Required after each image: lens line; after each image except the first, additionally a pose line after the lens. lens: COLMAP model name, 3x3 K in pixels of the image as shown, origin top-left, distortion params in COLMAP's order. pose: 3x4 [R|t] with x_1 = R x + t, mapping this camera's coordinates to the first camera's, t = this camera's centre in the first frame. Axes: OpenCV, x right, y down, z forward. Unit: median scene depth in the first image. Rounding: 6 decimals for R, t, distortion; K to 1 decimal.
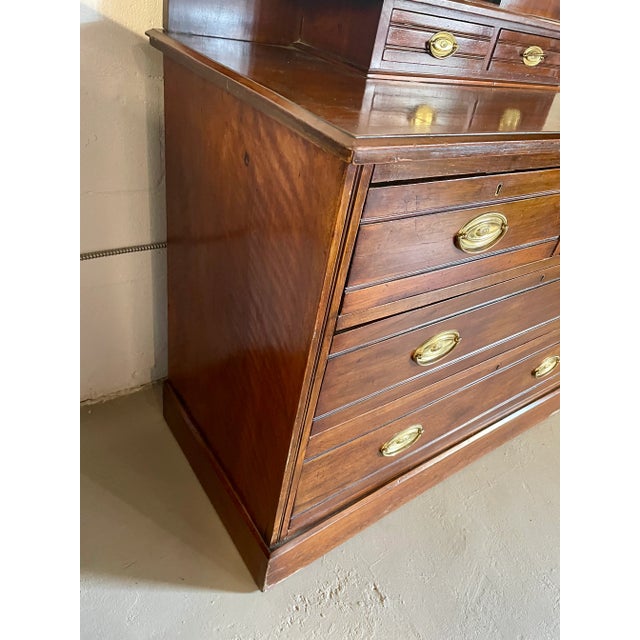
lens RADIAL K [[490.6, 0, 325.9], [0, 490.6, 311.7], [0, 0, 1]] dist [0.093522, -0.102348]
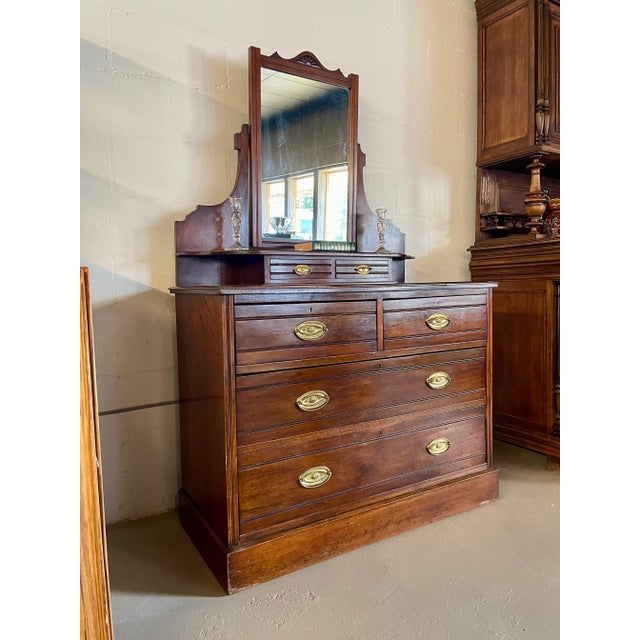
lens RADIAL K [[490.6, 0, 325.9], [0, 490.6, 311.7], [0, 0, 1]] dist [0.093522, -0.102348]
pose [[0.977062, -0.190822, -0.094531, 0.478353], [0.112104, 0.838312, -0.533540, 0.727226], [0.181057, 0.510704, 0.840476, -0.640740]]
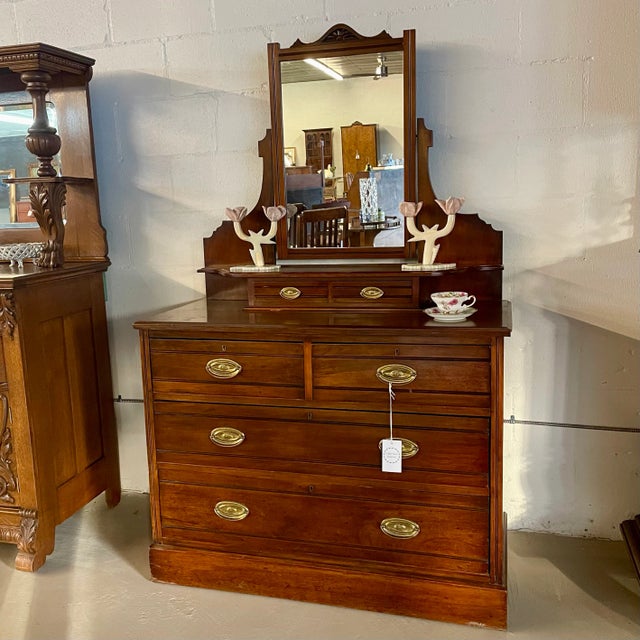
lens RADIAL K [[675.1, 0, 319.7], [0, 675.1, 304.8], [0, 0, 1]] dist [0.105267, -0.016681]
pose [[0.605811, -0.074863, -0.792078, 2.313220], [-0.329554, 0.882528, -0.335467, 0.349521], [0.724146, 0.464262, 0.509974, -0.239081]]
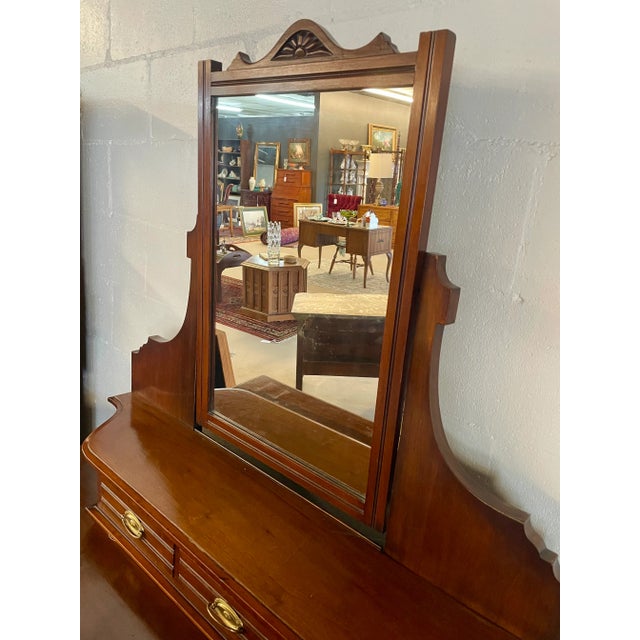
lens RADIAL K [[490.6, 0, 325.9], [0, 490.6, 311.7], [0, 0, 1]] dist [0.093522, -0.102348]
pose [[0.239143, 0.101637, -0.965650, 1.281657], [-0.583549, 0.809912, -0.059271, -1.037526], [0.776068, 0.577679, 0.252995, 0.741649]]
